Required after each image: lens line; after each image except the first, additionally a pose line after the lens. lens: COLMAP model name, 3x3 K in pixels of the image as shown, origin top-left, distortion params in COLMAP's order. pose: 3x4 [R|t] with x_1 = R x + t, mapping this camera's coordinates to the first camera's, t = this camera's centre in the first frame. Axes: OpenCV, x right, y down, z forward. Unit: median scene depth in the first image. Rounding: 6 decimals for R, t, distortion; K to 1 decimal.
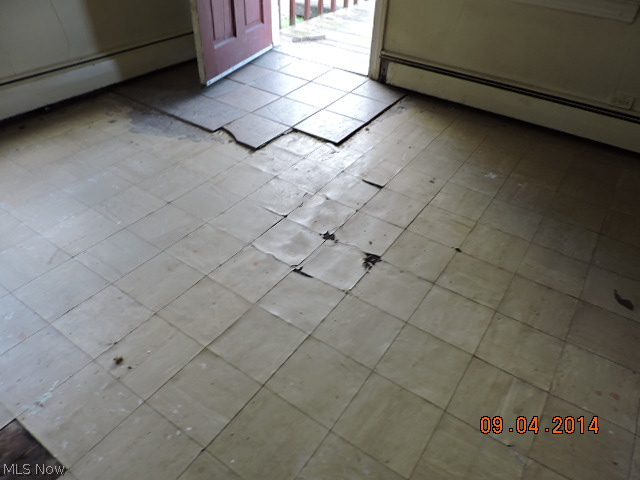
lens RADIAL K [[447.2, 0, 321.7], [0, 447.2, 240.0], [0, 0, 1]] dist [-0.028093, 0.001763]
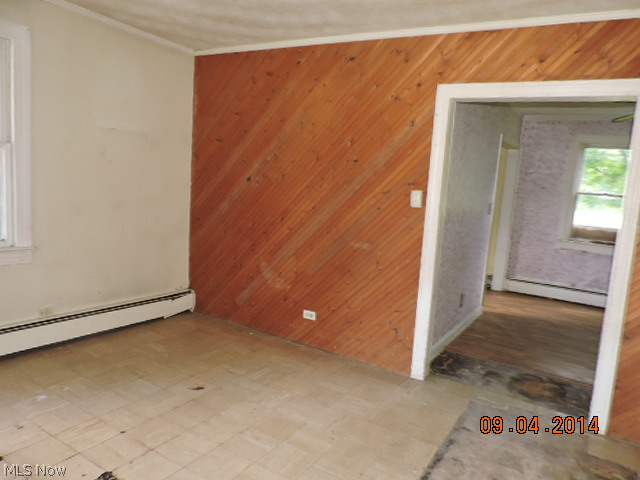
lens RADIAL K [[447.2, 0, 321.7], [0, 447.2, 240.0], [0, 0, 1]] dist [-0.028093, 0.001763]
pose [[-0.061576, -0.152827, 0.986333, -0.893541], [0.565206, 0.809155, 0.160660, -0.302071], [-0.822649, 0.567374, 0.036554, 0.150673]]
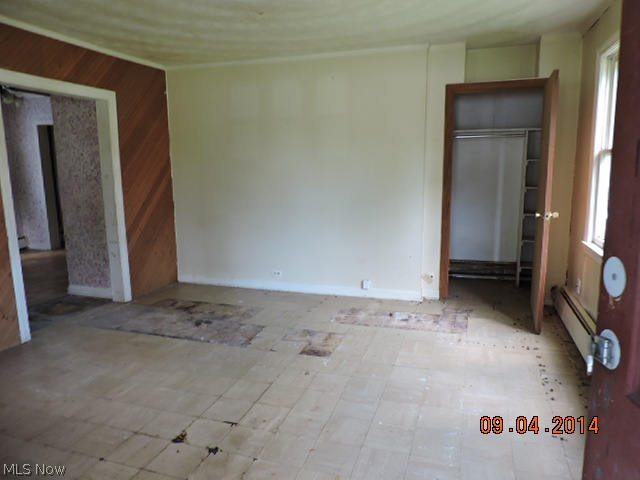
lens RADIAL K [[447.2, 0, 321.7], [0, 447.2, 240.0], [0, 0, 1]] dist [-0.028093, 0.001763]
pose [[-0.958692, 0.029709, -0.282889, 0.057801], [-0.191525, 0.667879, 0.719205, -1.289283], [0.210302, 0.743677, -0.634600, 1.394625]]
